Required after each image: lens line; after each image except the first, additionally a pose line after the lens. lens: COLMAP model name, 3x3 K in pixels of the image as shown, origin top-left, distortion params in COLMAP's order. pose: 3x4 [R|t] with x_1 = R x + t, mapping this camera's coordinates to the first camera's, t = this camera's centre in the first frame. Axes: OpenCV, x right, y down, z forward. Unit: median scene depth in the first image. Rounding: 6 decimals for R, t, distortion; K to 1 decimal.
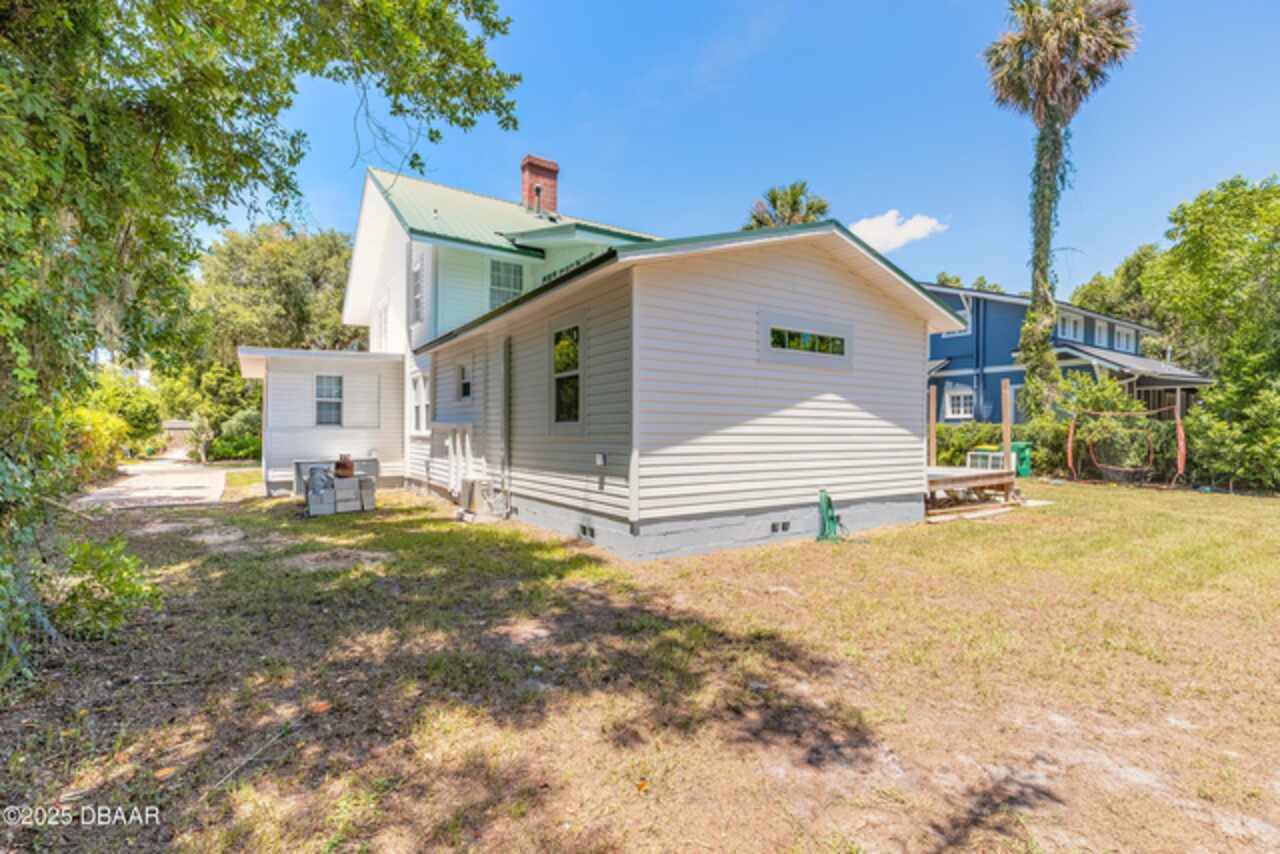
lens RADIAL K [[627.1, 0, 638.4], [0, 627.1, 430.6], [0, 0, 1]] dist [-0.001605, -0.000204]
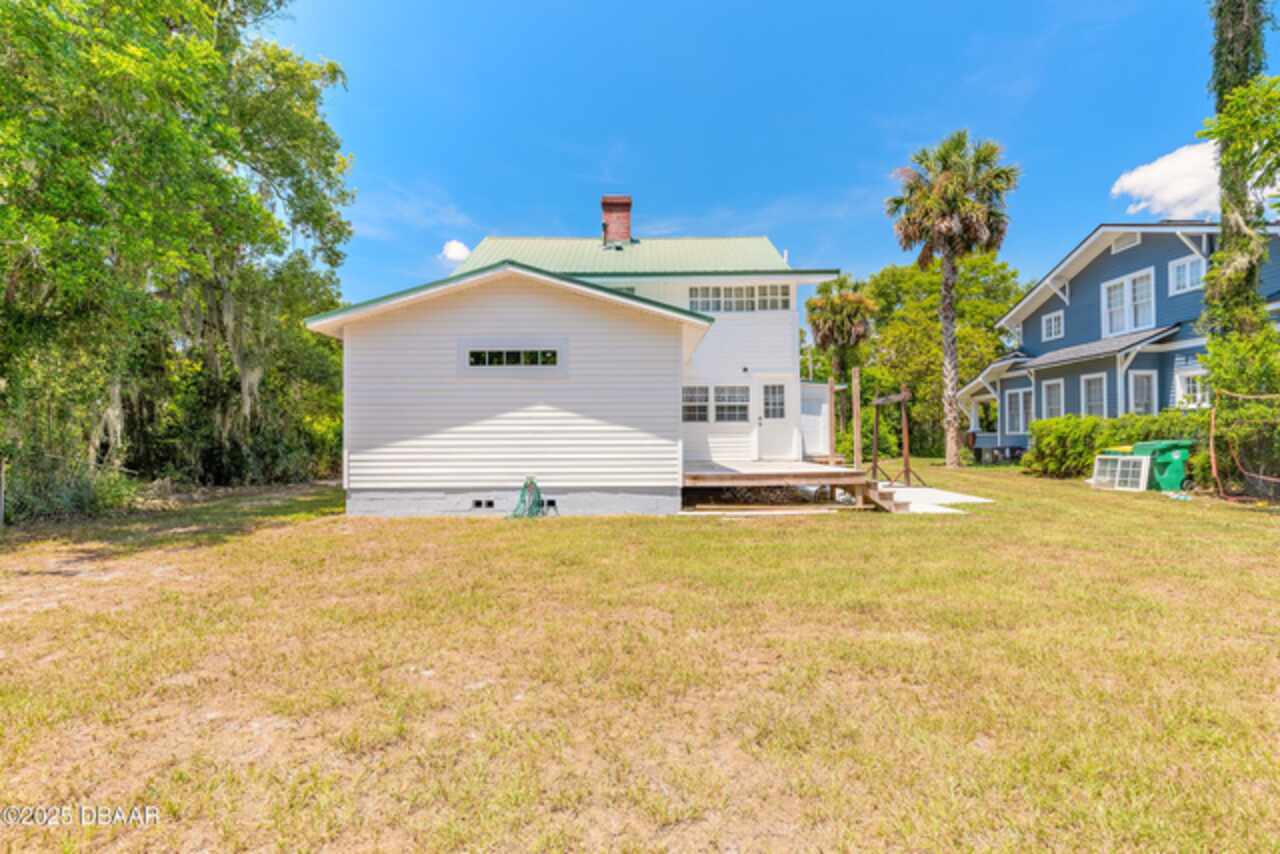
lens RADIAL K [[657.8, 0, 640.8], [0, 657.8, 427.6], [0, 0, 1]] dist [0.023251, 0.000576]
pose [[0.808885, -0.011807, -0.587848, 0.616311], [0.007638, 0.999925, -0.009574, 0.005892], [0.587917, 0.003255, 0.808915, 0.045039]]
